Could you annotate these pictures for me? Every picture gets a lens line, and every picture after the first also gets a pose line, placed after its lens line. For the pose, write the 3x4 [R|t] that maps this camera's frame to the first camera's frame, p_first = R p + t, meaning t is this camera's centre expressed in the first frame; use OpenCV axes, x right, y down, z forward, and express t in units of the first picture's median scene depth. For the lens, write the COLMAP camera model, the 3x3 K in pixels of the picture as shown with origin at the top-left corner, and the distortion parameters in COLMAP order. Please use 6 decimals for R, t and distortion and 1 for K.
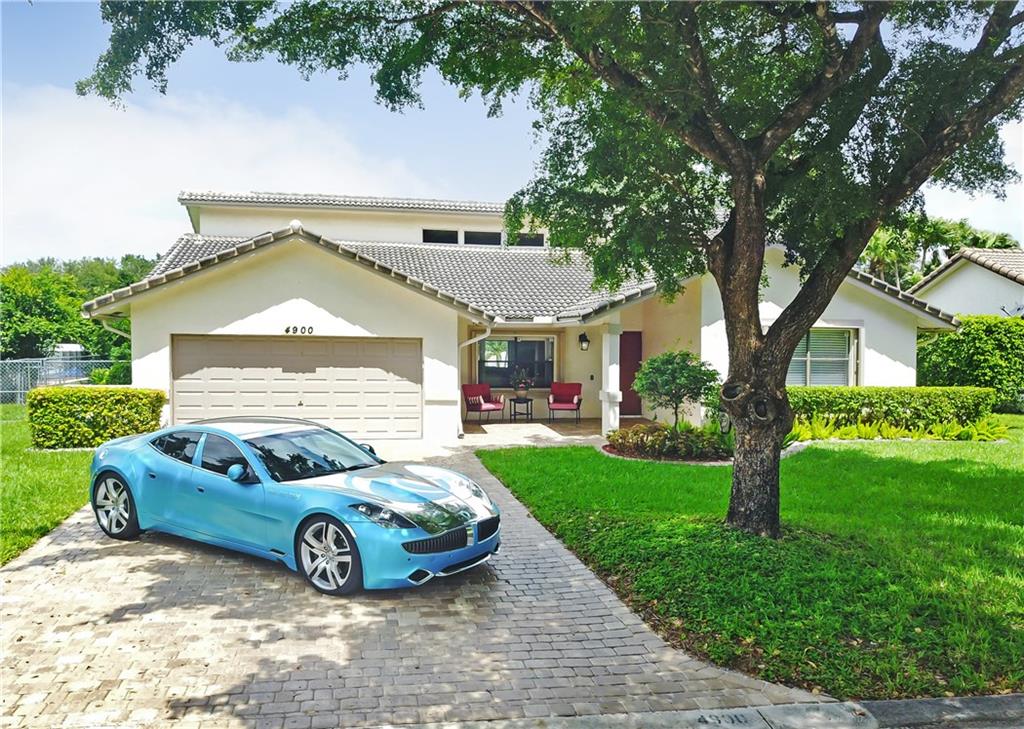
lens RADIAL K [[842.6, 0, 534.0], [0, 842.6, 371.5], [0, 0, 1]] dist [0.002122, 0.020661]
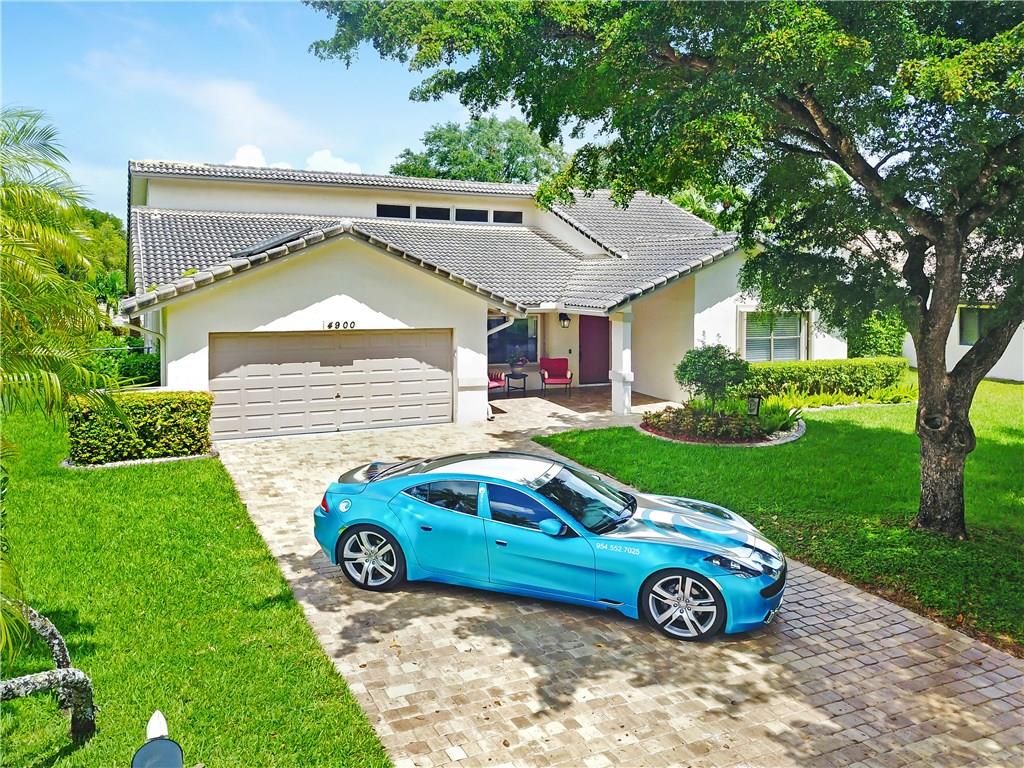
lens RADIAL K [[771.1, 0, 523.1], [0, 771.1, 318.2], [0, 0, 1]] dist [0.002857, -0.005270]
pose [[0.960299, -0.020964, 0.278183, -0.379396], [0.011242, 0.999270, 0.036499, -0.103120], [-0.278745, -0.031922, 0.959834, 0.056508]]
